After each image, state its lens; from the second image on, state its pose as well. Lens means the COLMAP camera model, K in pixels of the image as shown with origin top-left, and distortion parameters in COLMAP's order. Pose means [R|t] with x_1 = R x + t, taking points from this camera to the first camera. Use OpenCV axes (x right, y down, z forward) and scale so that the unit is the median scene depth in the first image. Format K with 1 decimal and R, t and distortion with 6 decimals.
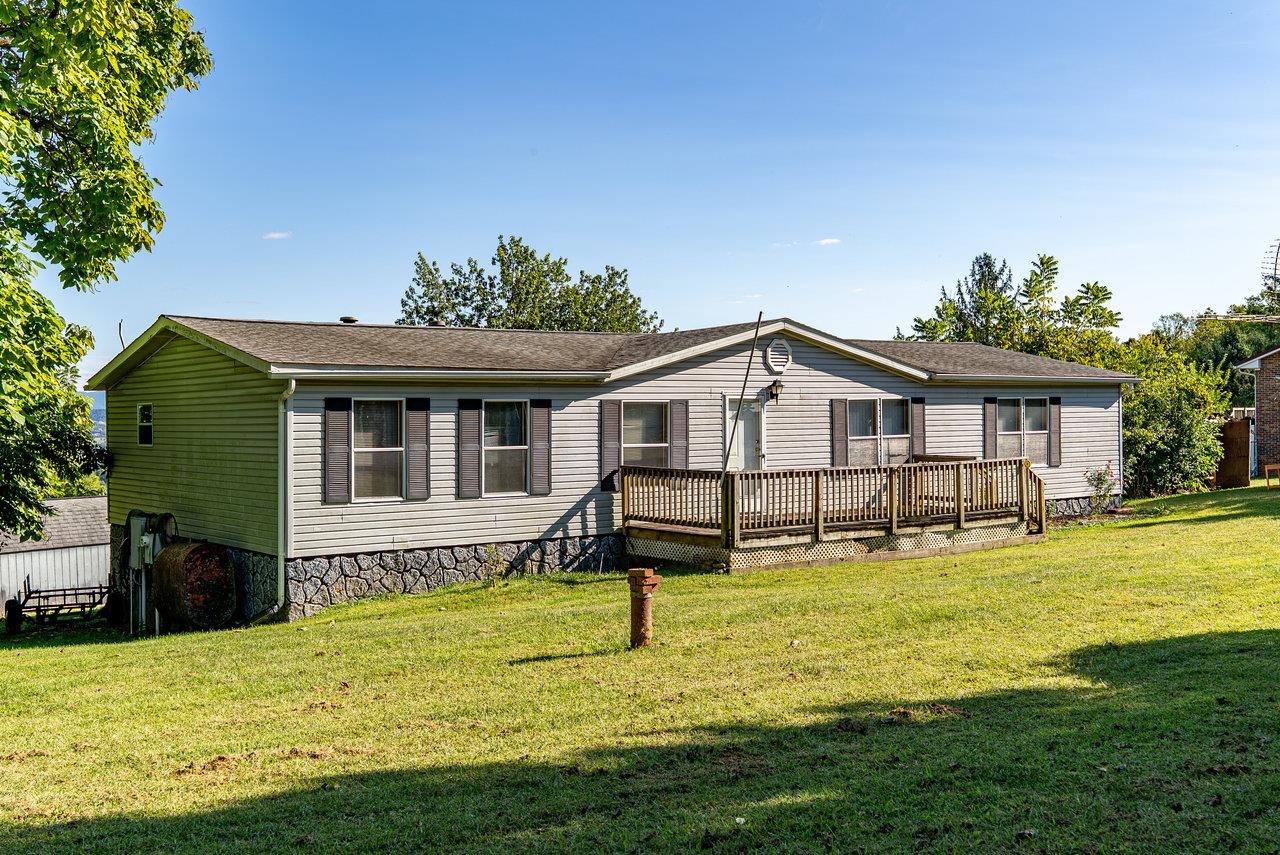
lens RADIAL K [[1302.0, 0, 614.5], [0, 1302.0, 463.0], [0, 0, 1]] dist [-0.030082, 0.005853]
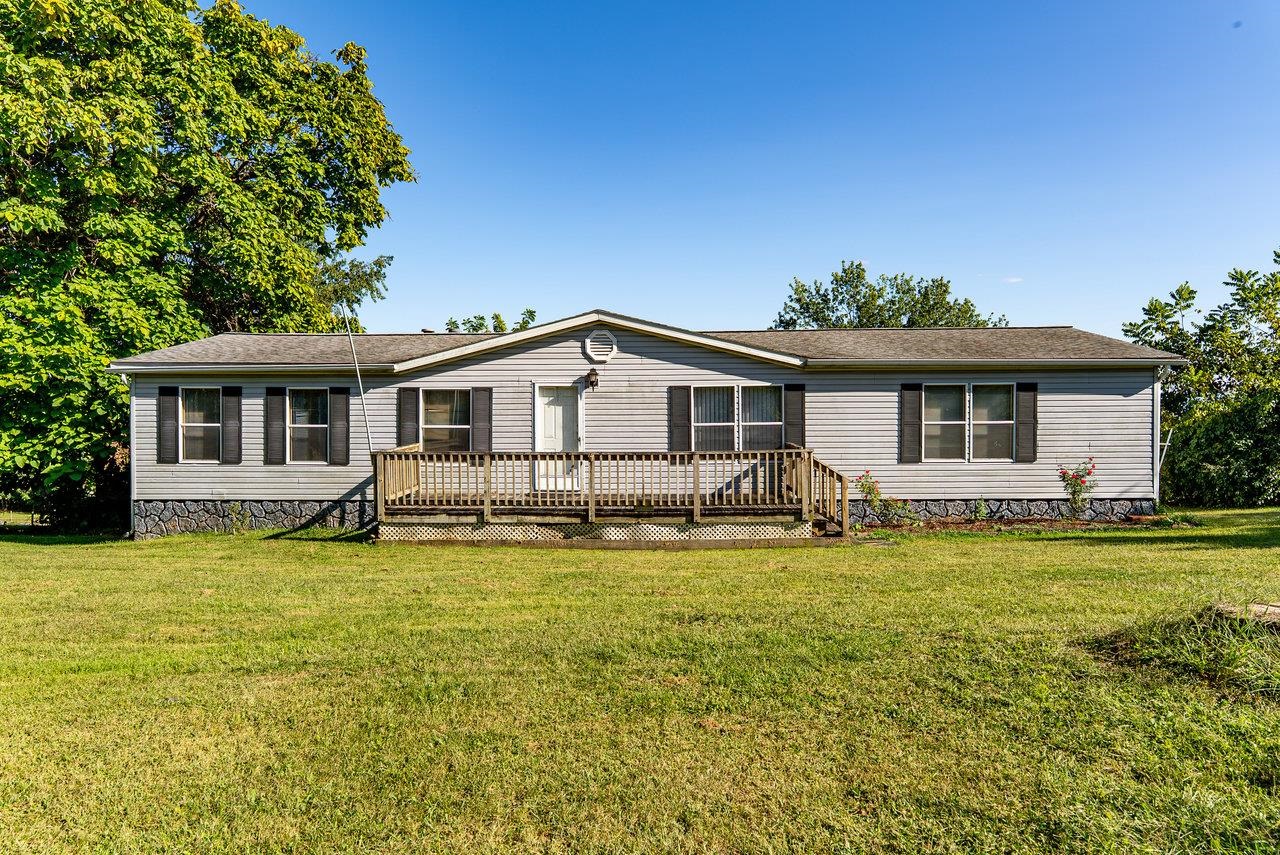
lens RADIAL K [[906.2, 0, 640.0], [0, 906.2, 427.5], [0, 0, 1]] dist [-0.035591, 0.001429]
pose [[0.797414, 0.027207, -0.602819, 0.642068], [-0.027181, 0.999589, 0.009160, -0.024562], [0.602820, 0.009081, 0.797826, 0.455227]]
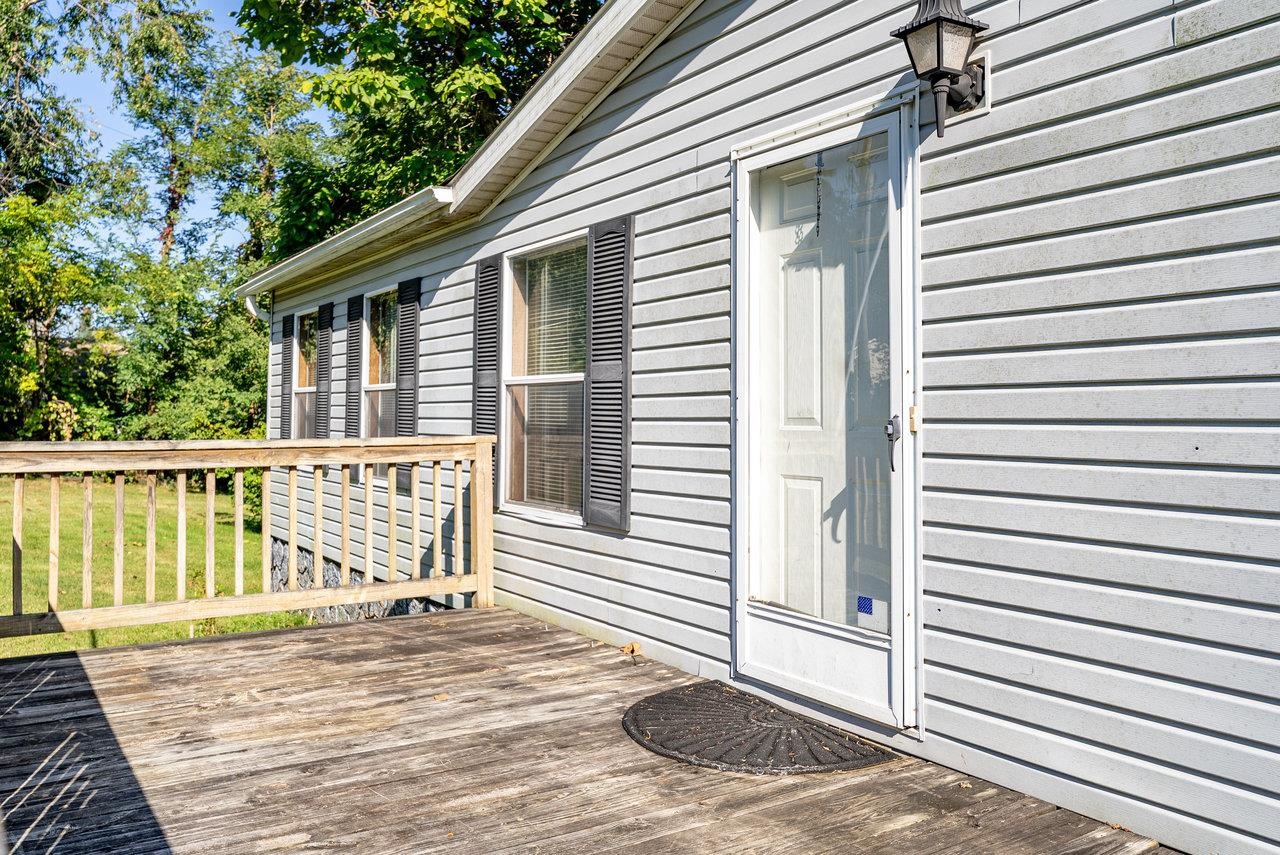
lens RADIAL K [[1027.6, 0, 640.0], [0, 1027.6, 427.5], [0, 0, 1]] dist [-0.051435, 0.000715]
pose [[-0.053315, 0.023279, -0.998306, 0.279503], [-0.033264, 0.999132, 0.025074, -0.008793], [0.998024, 0.034544, -0.052495, 1.027199]]
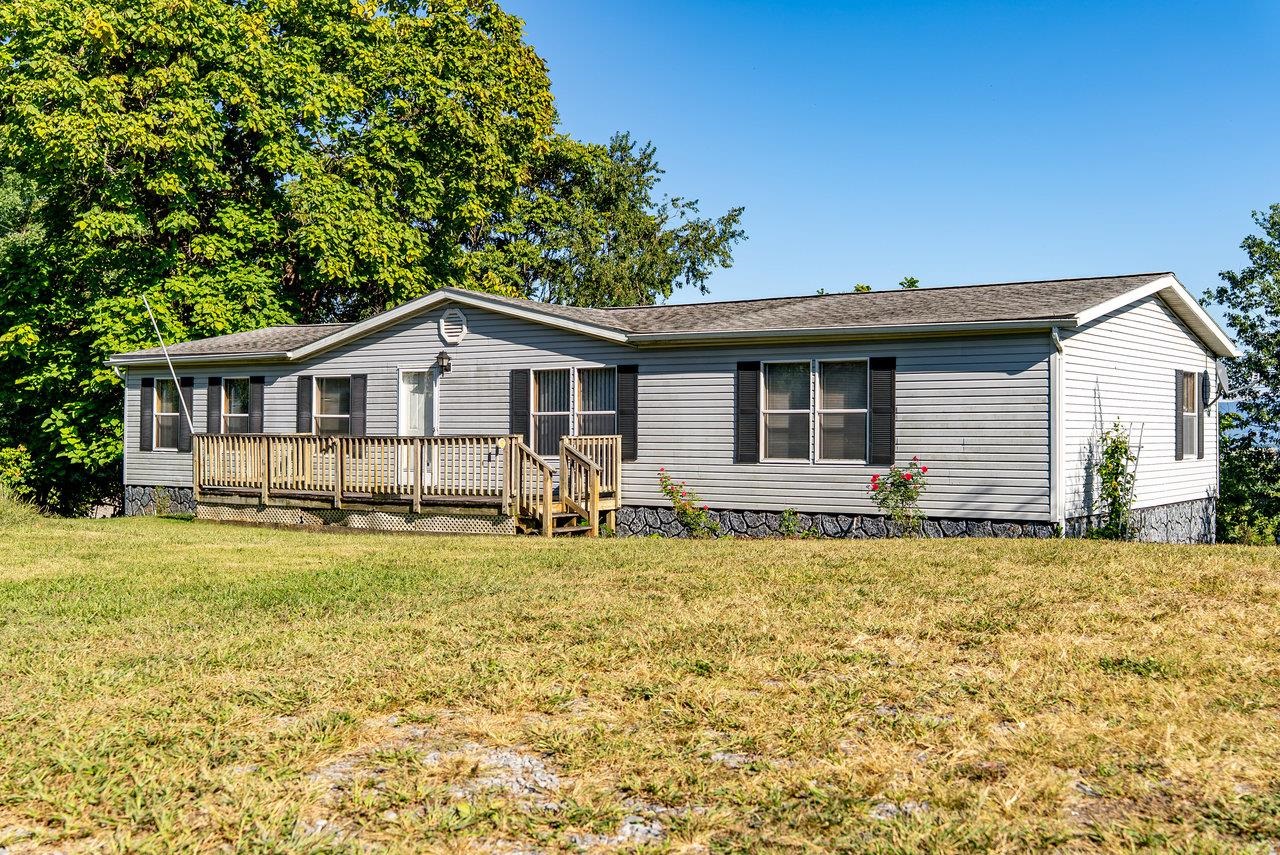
lens RADIAL K [[1500.8, 0, 640.0], [0, 1500.8, 427.5], [0, 0, 1]] dist [-0.078250, -0.013429]
pose [[0.327467, 0.012506, -0.944780, 1.300655], [-0.040565, 0.999177, -0.000834, -0.013096], [0.943991, 0.038598, 0.327705, 0.821670]]
